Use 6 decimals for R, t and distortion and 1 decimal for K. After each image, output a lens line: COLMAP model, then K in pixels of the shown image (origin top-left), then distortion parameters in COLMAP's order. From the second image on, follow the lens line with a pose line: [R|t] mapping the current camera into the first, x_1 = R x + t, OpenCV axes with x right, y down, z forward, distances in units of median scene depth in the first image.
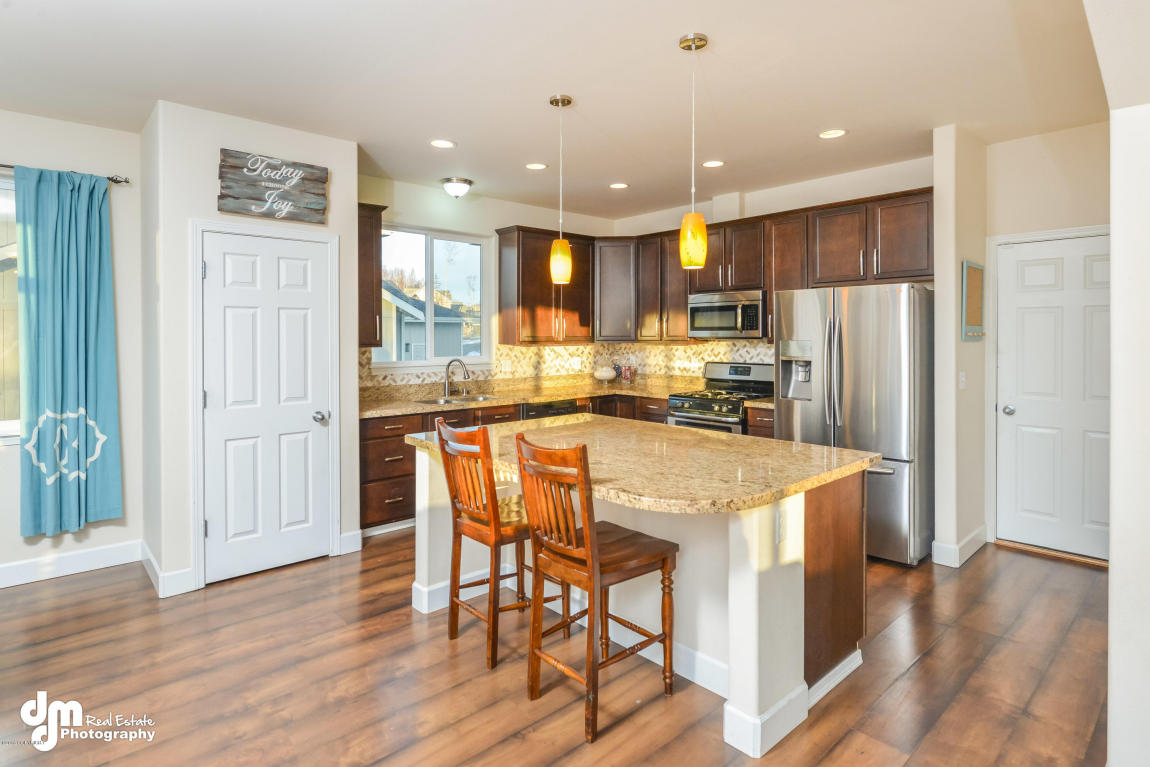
lens RADIAL K [[636.9, 0, 576.6], [0, 636.9, 343.9], [0, 0, 1]] dist [0.002299, 0.000321]
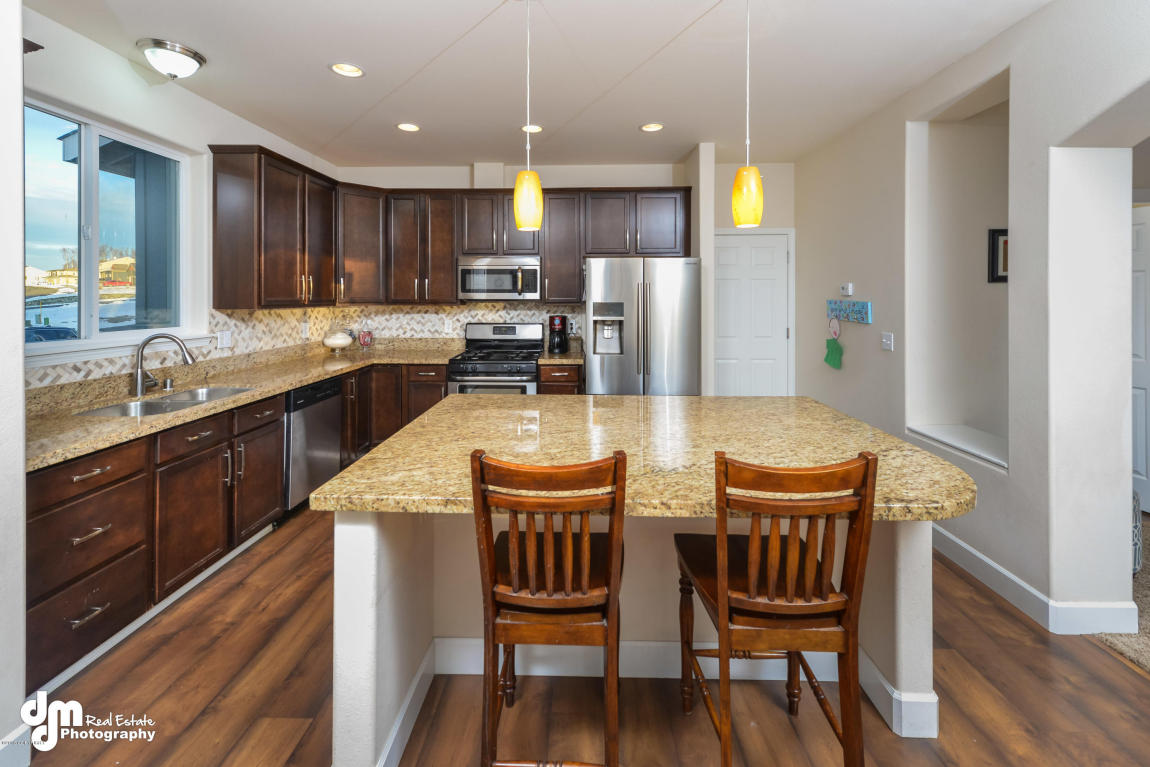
lens RADIAL K [[482.3, 0, 577.8], [0, 482.3, 299.3], [0, 0, 1]] dist [0.016982, -0.000210]
pose [[0.677345, -0.000228, 0.735665, -0.260211], [0.004241, 0.999985, -0.003595, -0.007226], [-0.735653, 0.005555, 0.677336, 0.362869]]
